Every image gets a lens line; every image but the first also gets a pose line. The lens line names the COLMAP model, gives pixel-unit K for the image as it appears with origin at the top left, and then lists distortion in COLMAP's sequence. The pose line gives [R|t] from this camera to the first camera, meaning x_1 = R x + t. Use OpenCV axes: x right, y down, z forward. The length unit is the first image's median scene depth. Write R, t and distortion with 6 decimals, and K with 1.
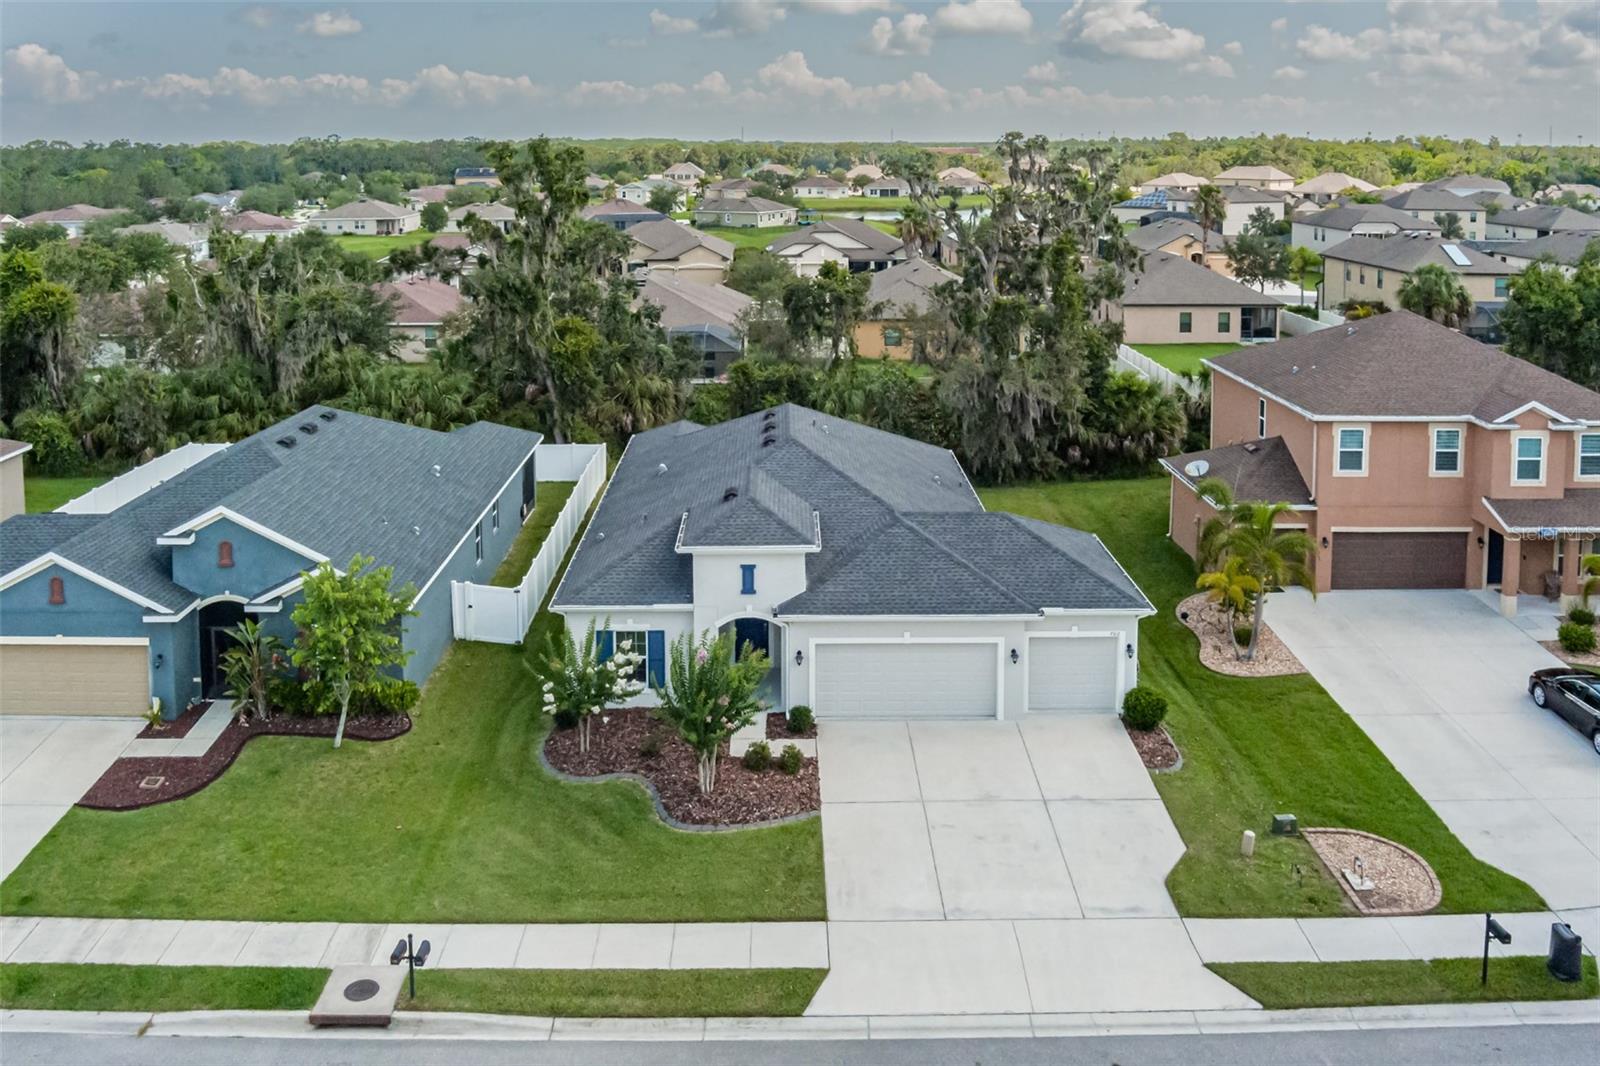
lens RADIAL K [[1337.1, 0, 790.0], [0, 1337.1, 265.1], [0, 0, 1]] dist [-0.029770, -0.006196]
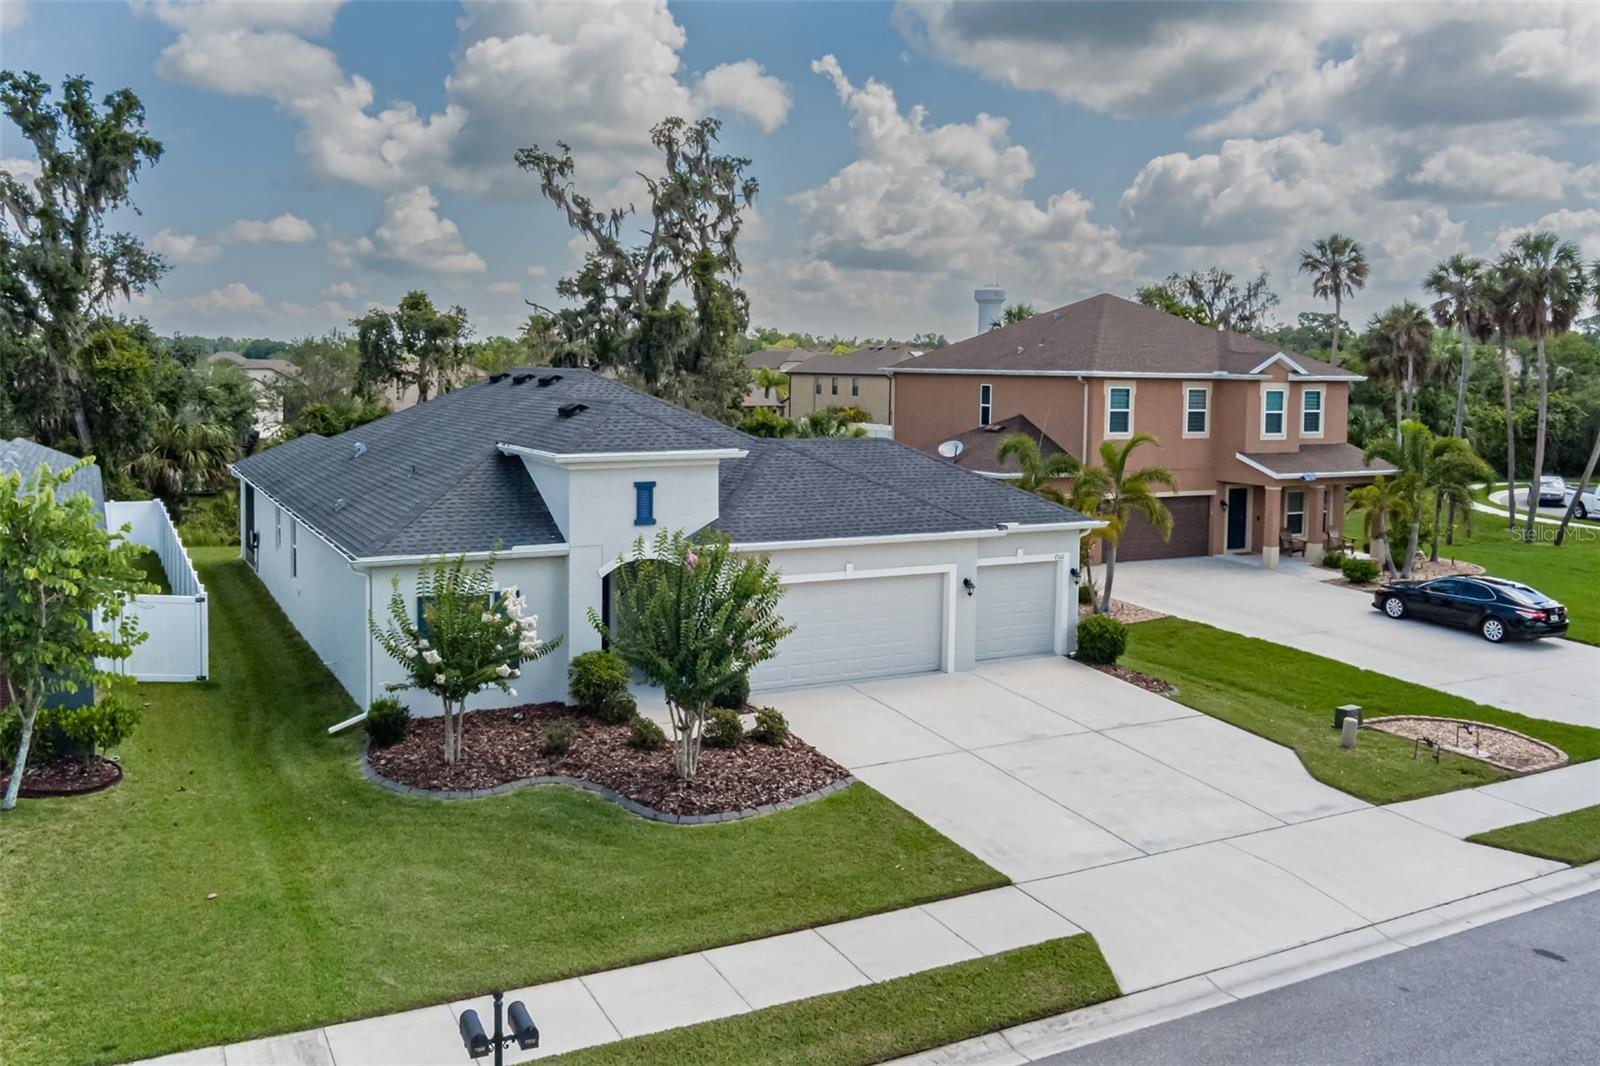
lens RADIAL K [[1307.0, 0, 723.1], [0, 1307.0, 446.4], [0, 0, 1]] dist [-0.045722, -0.005009]
pose [[0.903935, -0.016169, 0.427364, -0.309231], [0.024541, 0.999600, -0.014088, 0.234610], [-0.426965, 0.023223, 0.903970, 0.394140]]
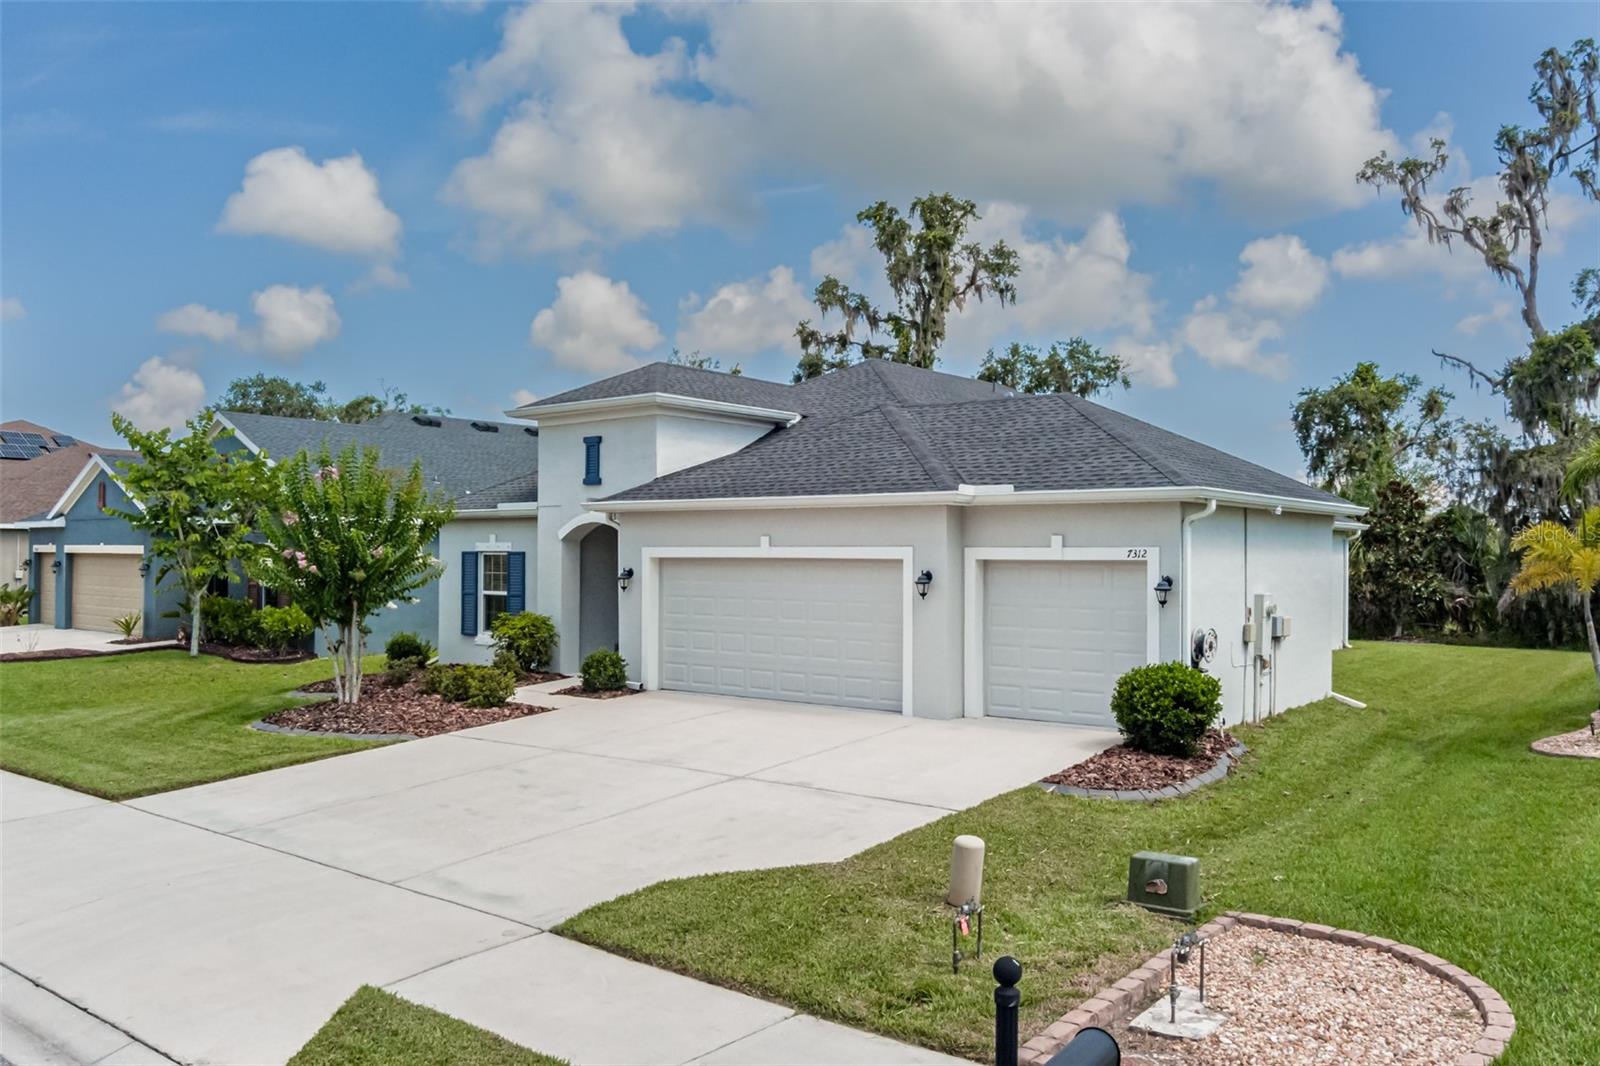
lens RADIAL K [[1290.6, 0, 800.0], [0, 1290.6, 533.0], [0, 0, 1]] dist [-0.062463, 0.007165]
pose [[0.779823, -0.005236, -0.625978, 0.468965], [-0.059214, 0.994864, -0.082088, 0.340827], [0.623193, 0.101080, 0.775509, 0.633624]]
